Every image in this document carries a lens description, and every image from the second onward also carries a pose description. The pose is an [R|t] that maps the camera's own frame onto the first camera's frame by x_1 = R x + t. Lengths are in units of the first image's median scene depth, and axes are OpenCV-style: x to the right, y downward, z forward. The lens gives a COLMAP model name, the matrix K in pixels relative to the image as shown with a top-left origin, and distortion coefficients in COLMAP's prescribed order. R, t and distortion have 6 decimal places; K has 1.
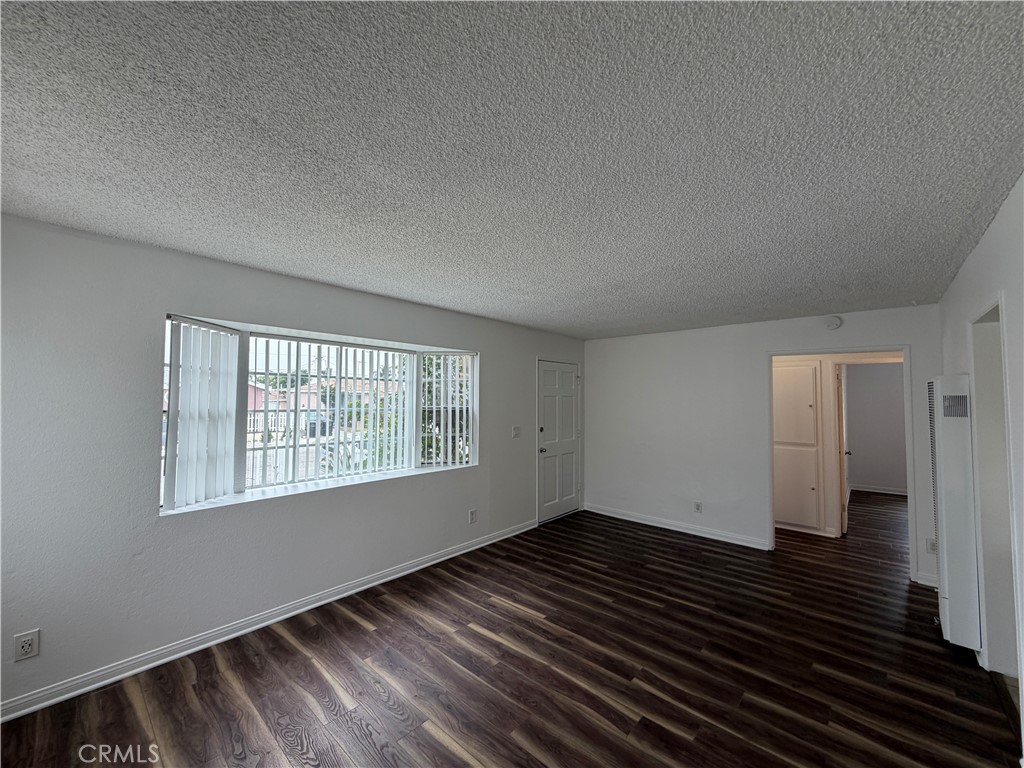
lens RADIAL K [[405.5, 0, 510.7], [0, 405.5, 384.1], [0, 0, 1]] dist [-0.001257, 0.000425]
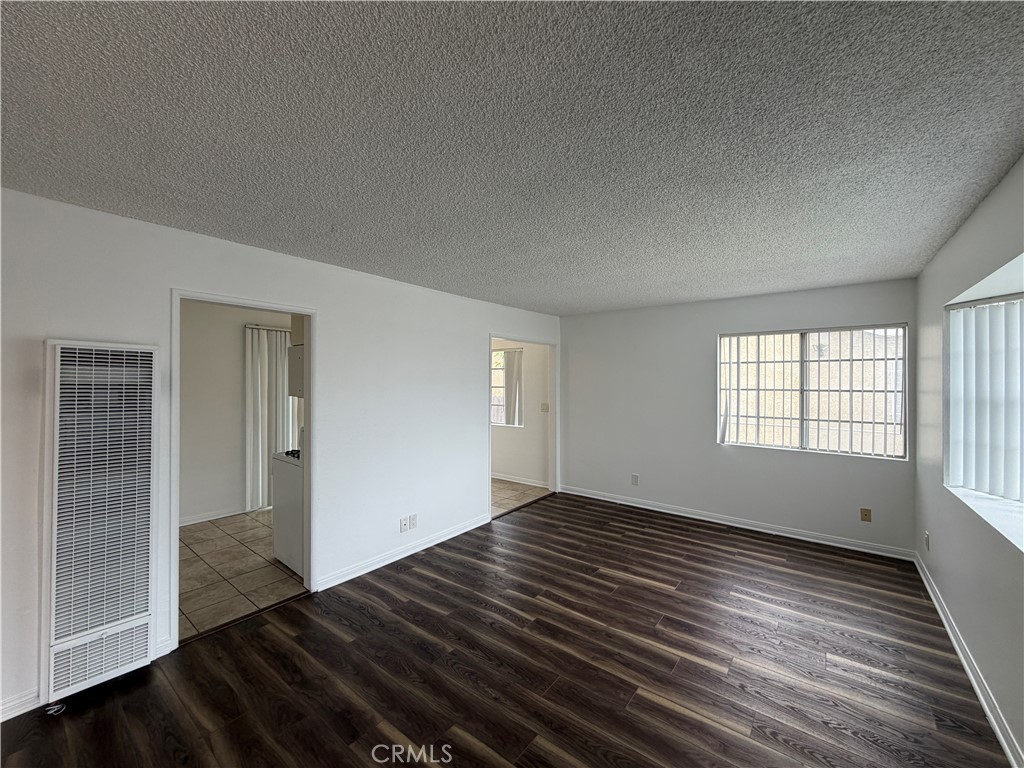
lens RADIAL K [[405.5, 0, 510.7], [0, 405.5, 384.1], [0, 0, 1]] dist [-0.001257, 0.000425]
pose [[-0.997776, -0.006196, -0.066371, 0.423866], [-0.003805, 0.999342, -0.036080, 0.090360], [0.066551, -0.035747, -0.997143, 2.048535]]
